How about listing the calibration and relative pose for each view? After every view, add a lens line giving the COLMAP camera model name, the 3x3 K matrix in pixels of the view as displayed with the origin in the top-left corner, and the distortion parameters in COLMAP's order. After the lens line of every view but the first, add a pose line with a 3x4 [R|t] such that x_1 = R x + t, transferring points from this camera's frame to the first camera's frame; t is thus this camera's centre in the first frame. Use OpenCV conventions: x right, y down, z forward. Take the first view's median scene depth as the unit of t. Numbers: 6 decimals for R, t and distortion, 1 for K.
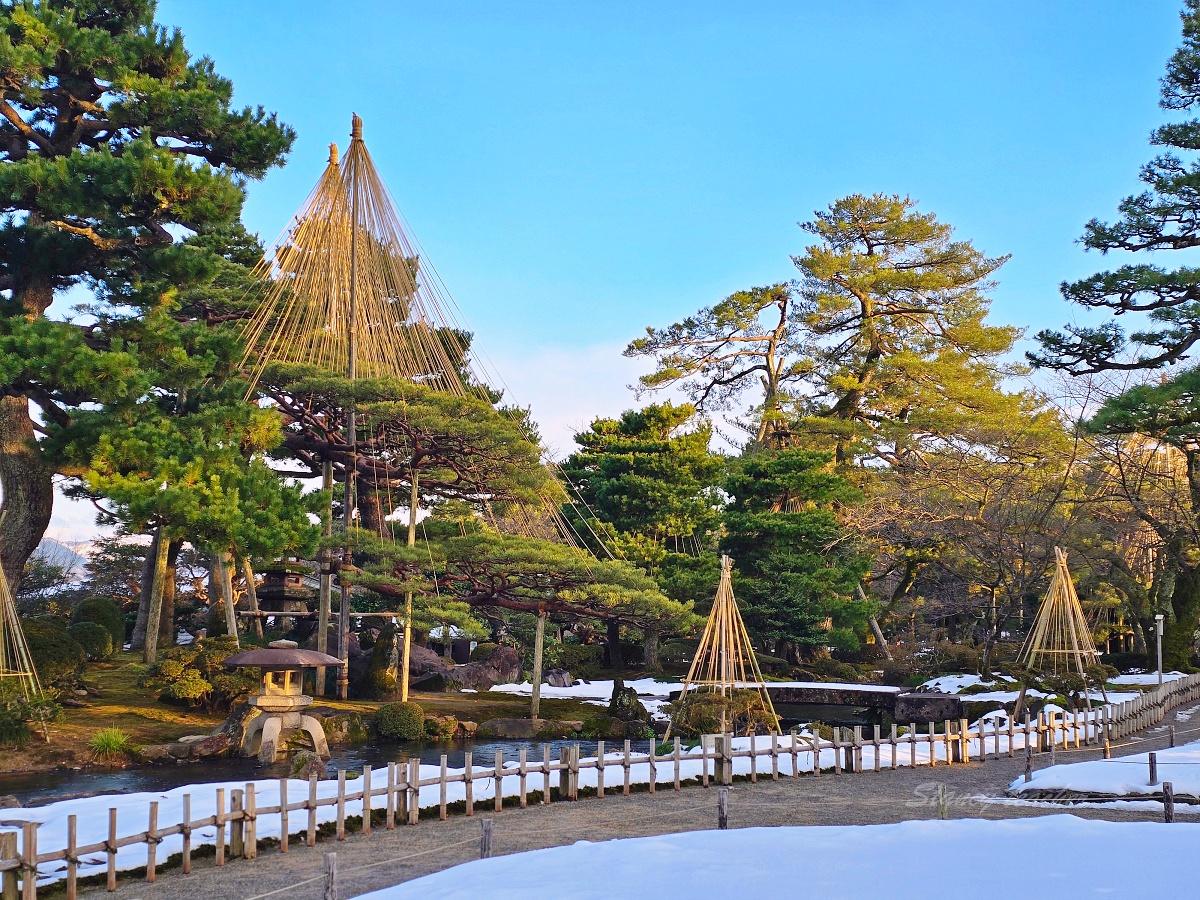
lens RADIAL K [[821.4, 0, 602.2], [0, 821.4, 454.2], [0, 0, 1]] dist [0.047514, -0.039404]
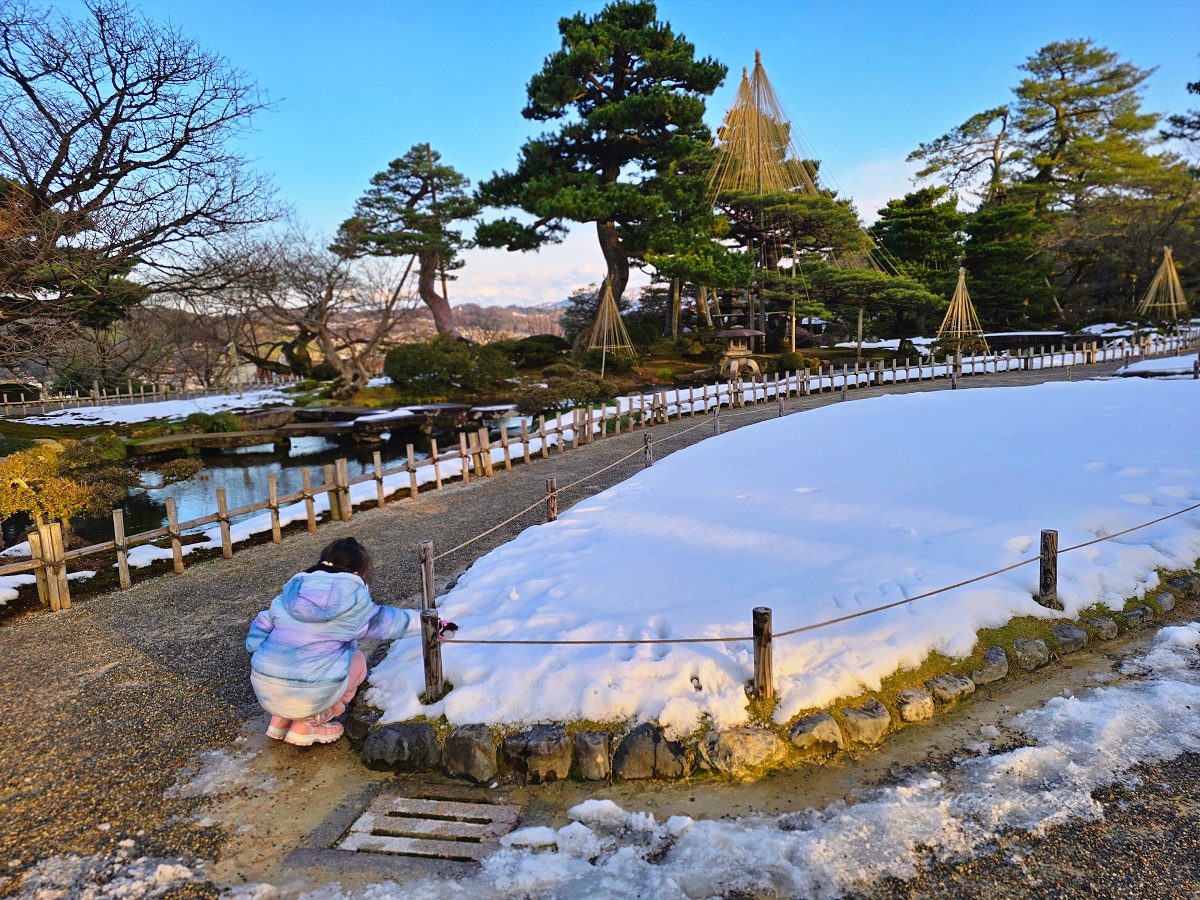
lens RADIAL K [[821.4, 0, 601.0], [0, 821.4, 457.3], [0, 0, 1]] dist [0.047514, -0.039404]
pose [[0.947688, -0.011373, -0.318995, -0.037223], [0.098537, 0.960978, 0.258480, -0.034440], [0.303608, -0.276391, 0.911828, -1.118243]]
